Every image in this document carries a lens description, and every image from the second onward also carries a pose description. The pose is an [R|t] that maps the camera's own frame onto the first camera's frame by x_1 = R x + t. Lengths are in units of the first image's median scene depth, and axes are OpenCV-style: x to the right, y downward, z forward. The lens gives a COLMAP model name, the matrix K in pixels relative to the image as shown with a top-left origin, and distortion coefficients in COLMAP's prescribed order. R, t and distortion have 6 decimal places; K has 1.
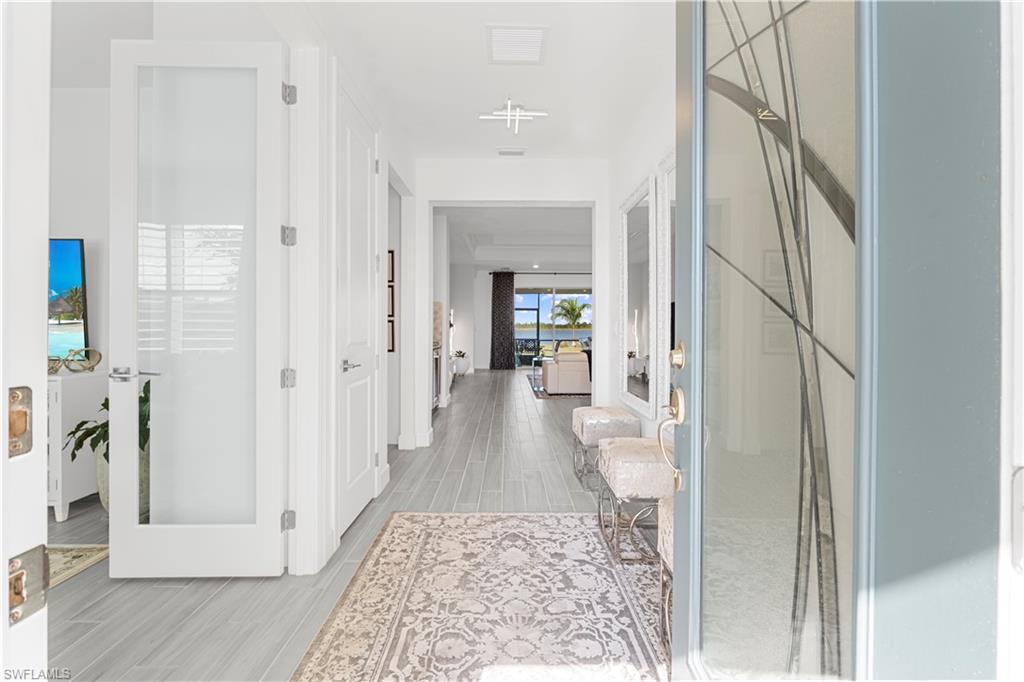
lens RADIAL K [[427.0, 0, 512.1], [0, 427.0, 337.9], [0, 0, 1]] dist [-0.008862, 0.000597]
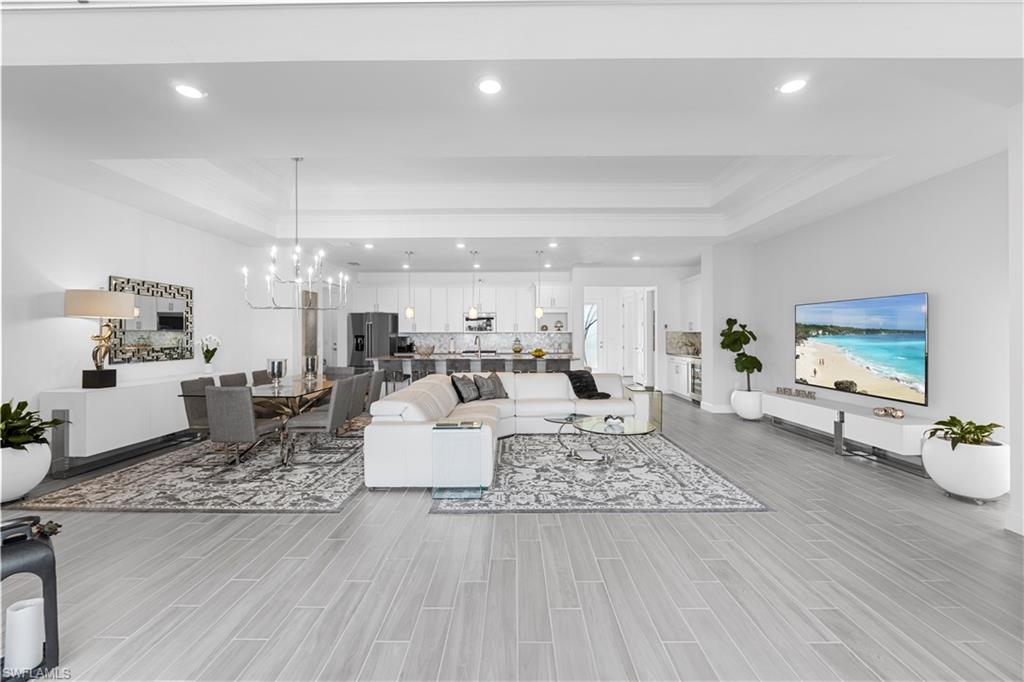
lens RADIAL K [[427.0, 0, 510.6], [0, 427.0, 338.6], [0, 0, 1]] dist [-0.008862, 0.000597]
pose [[-0.999852, -0.004382, 0.016666, 0.164308], [-0.004107, 0.999856, 0.016482, 0.140995], [-0.016735, 0.016412, -0.999725, 1.984216]]
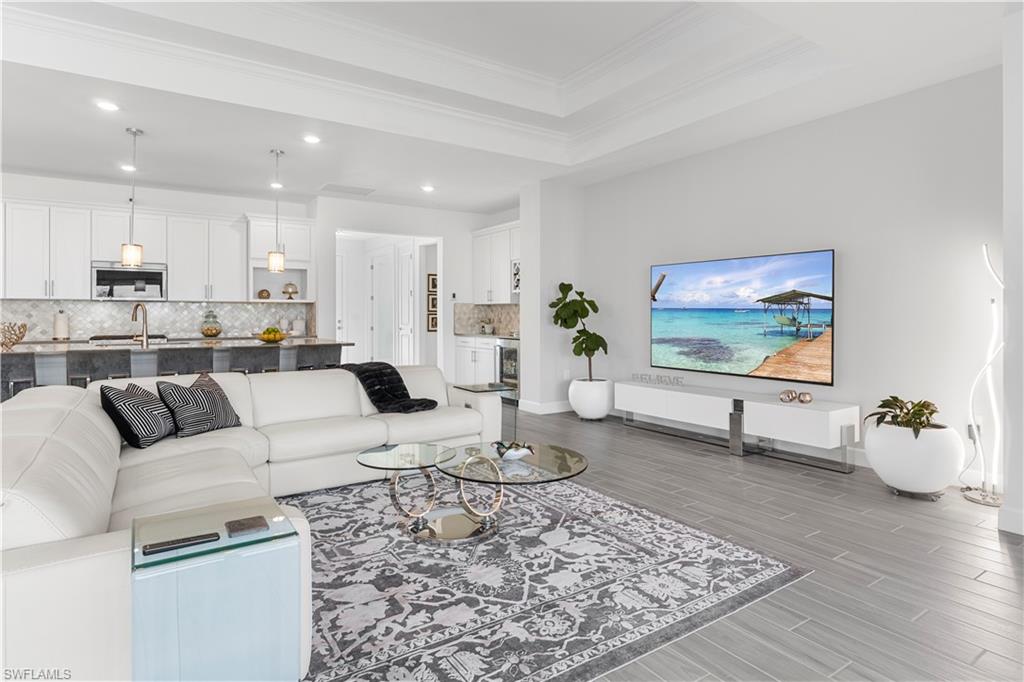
lens RADIAL K [[552.8, 0, 506.6], [0, 552.8, 321.6], [0, 0, 1]] dist [-0.004348, -0.000154]
pose [[-0.842293, -0.001734, -0.539017, 0.325203], [-0.009551, 0.999886, 0.011708, 0.181244], [0.538935, 0.015010, -0.842214, 1.527284]]
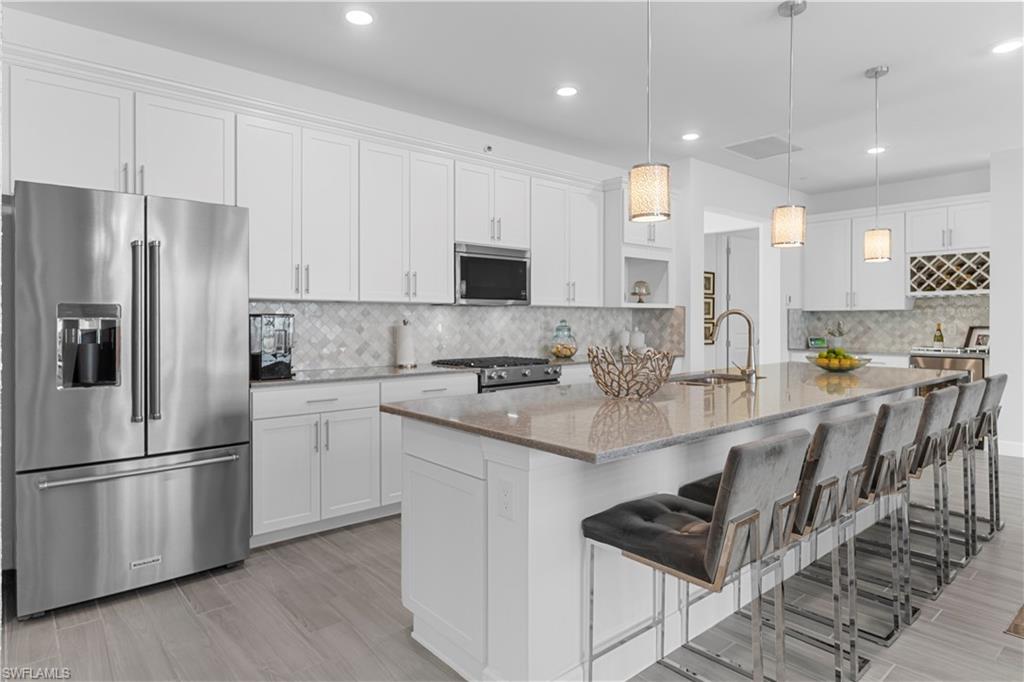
lens RADIAL K [[584.3, 0, 508.1], [0, 584.3, 321.6], [0, 0, 1]] dist [-0.000341, 0.000118]
pose [[-0.765564, -0.005365, -0.643337, 1.093315], [-0.007608, 0.999971, 0.000715, 0.179916], [0.643314, 0.005442, -0.765583, 0.400194]]
